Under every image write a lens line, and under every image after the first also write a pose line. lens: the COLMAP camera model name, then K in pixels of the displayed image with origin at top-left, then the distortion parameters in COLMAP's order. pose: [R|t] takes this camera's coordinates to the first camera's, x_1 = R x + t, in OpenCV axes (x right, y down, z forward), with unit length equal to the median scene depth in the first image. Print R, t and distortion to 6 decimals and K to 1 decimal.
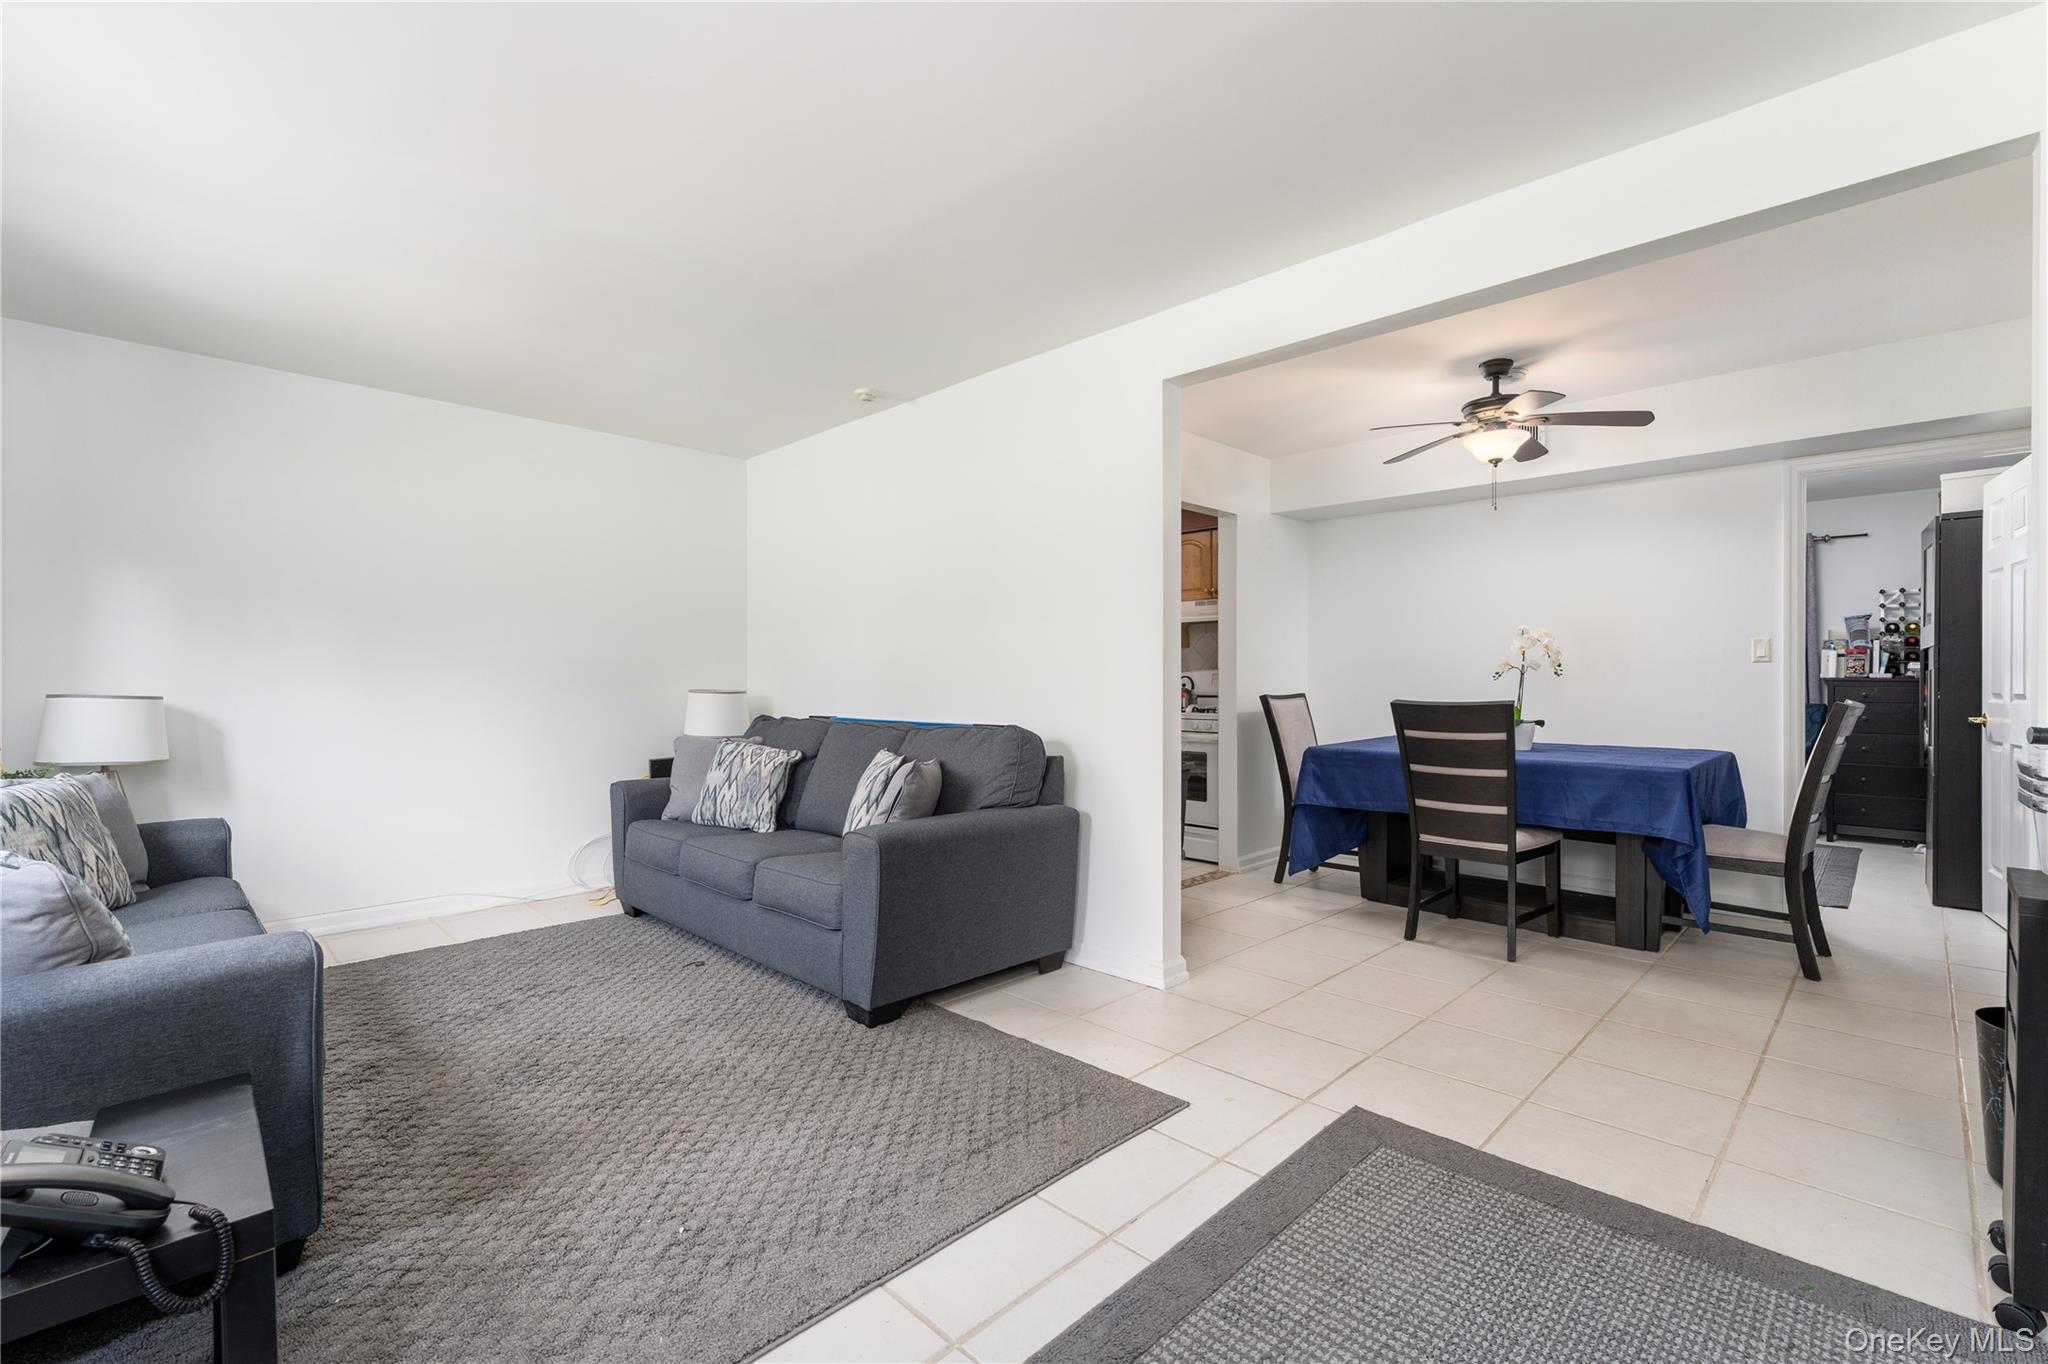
lens RADIAL K [[894.0, 0, 1024.0], [0, 894.0, 682.0], [0, 0, 1]] dist [-0.000197, 0.000075]
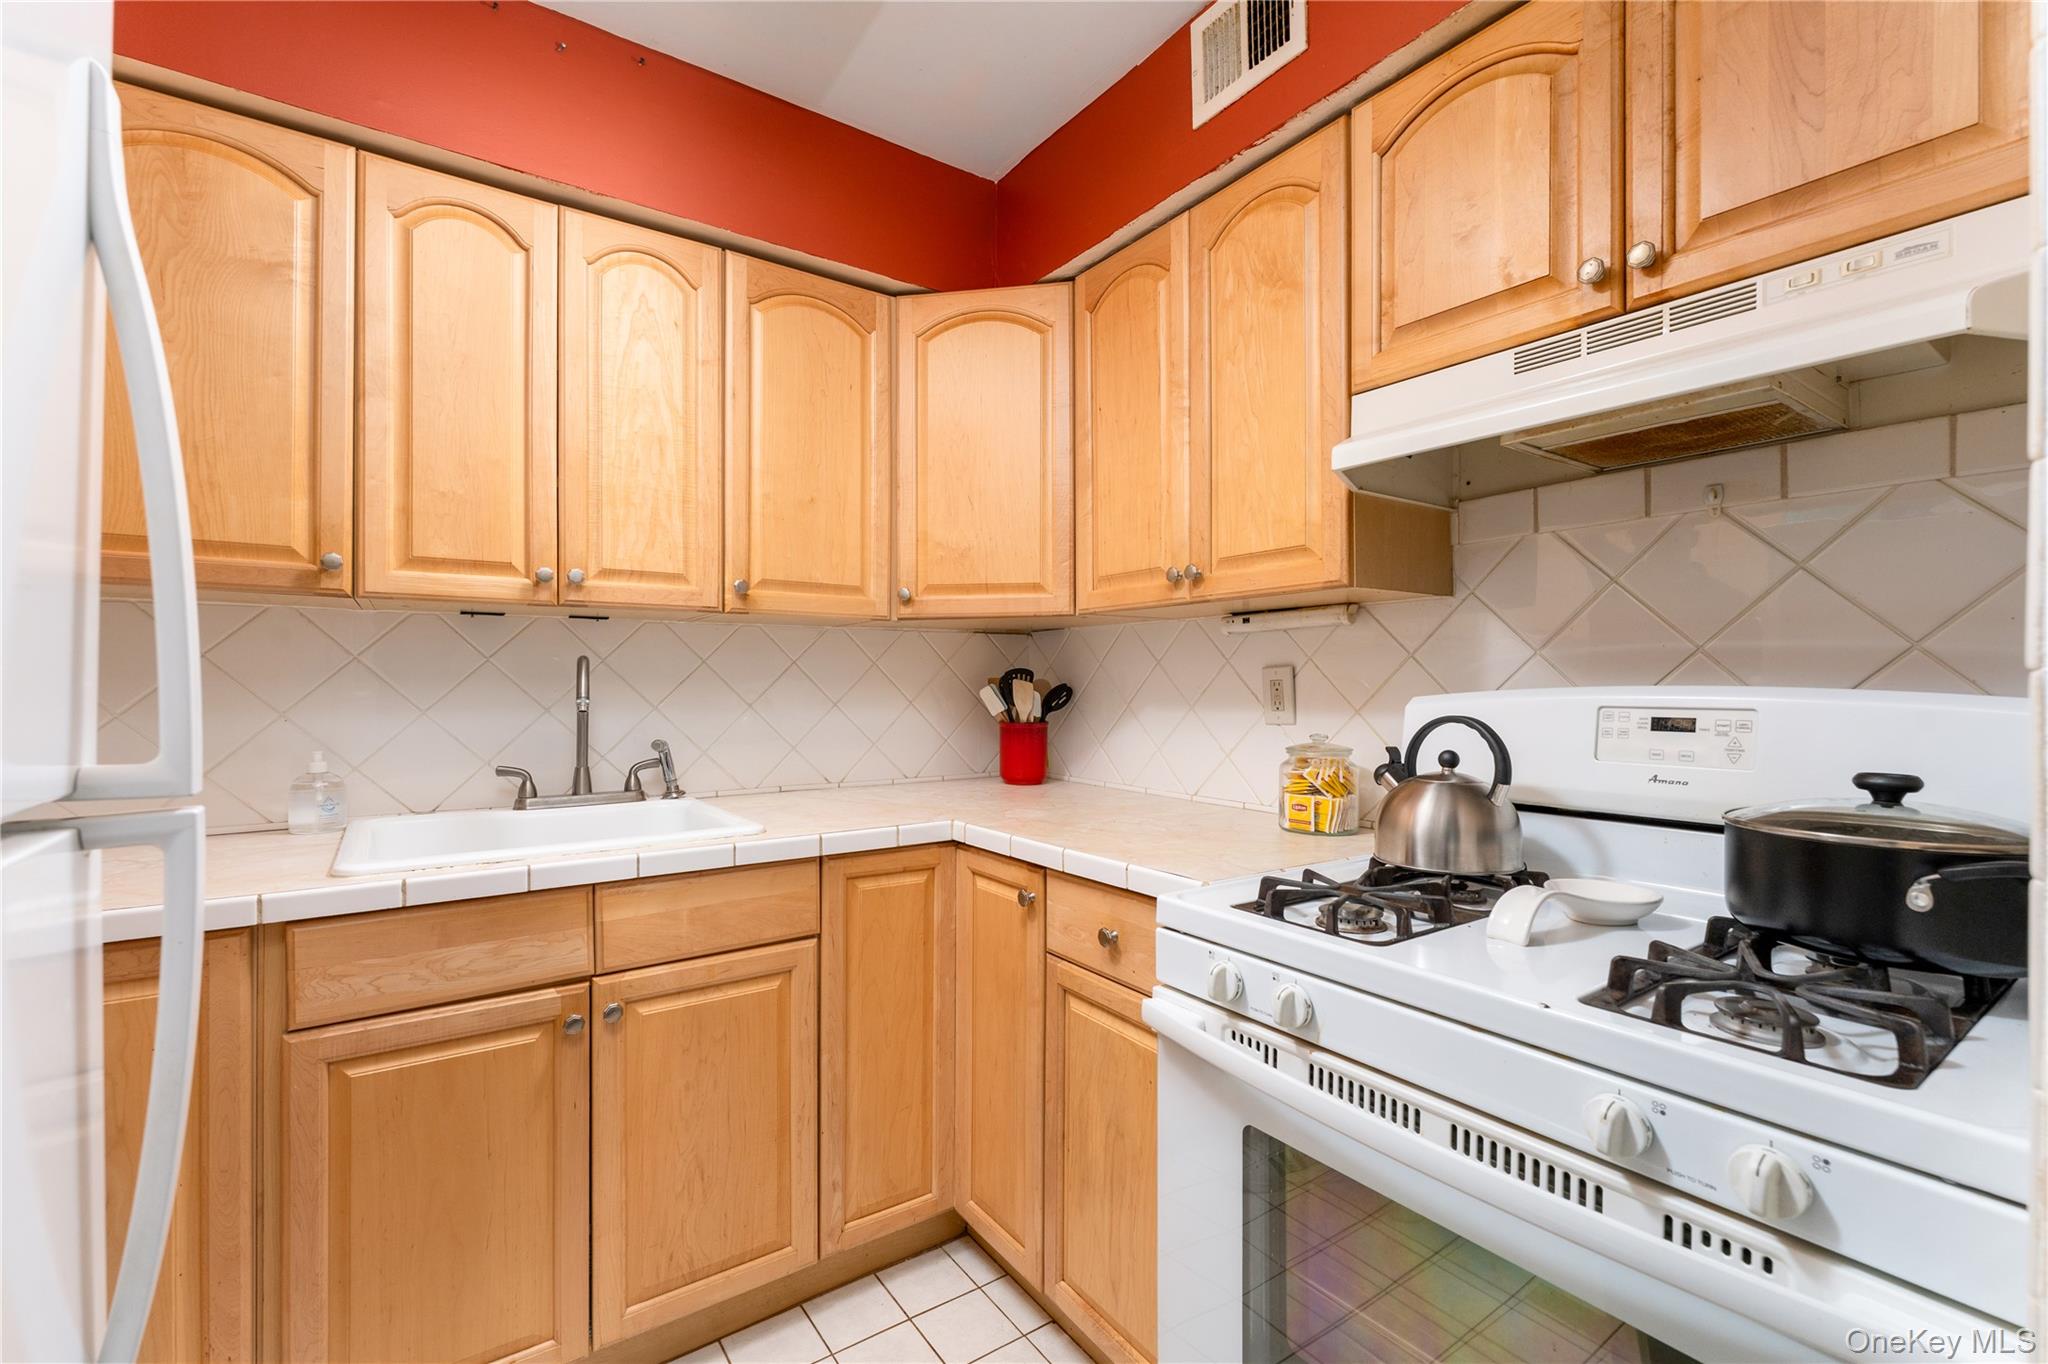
lens RADIAL K [[868.3, 0, 1024.0], [0, 868.3, 682.0], [0, 0, 1]] dist [-0.001362, -0.000073]
pose [[0.984691, 0.004270, -0.174255, 0.129223], [-0.004793, 0.999985, -0.002585, -0.015505], [0.174241, 0.003380, 0.984697, 0.870046]]
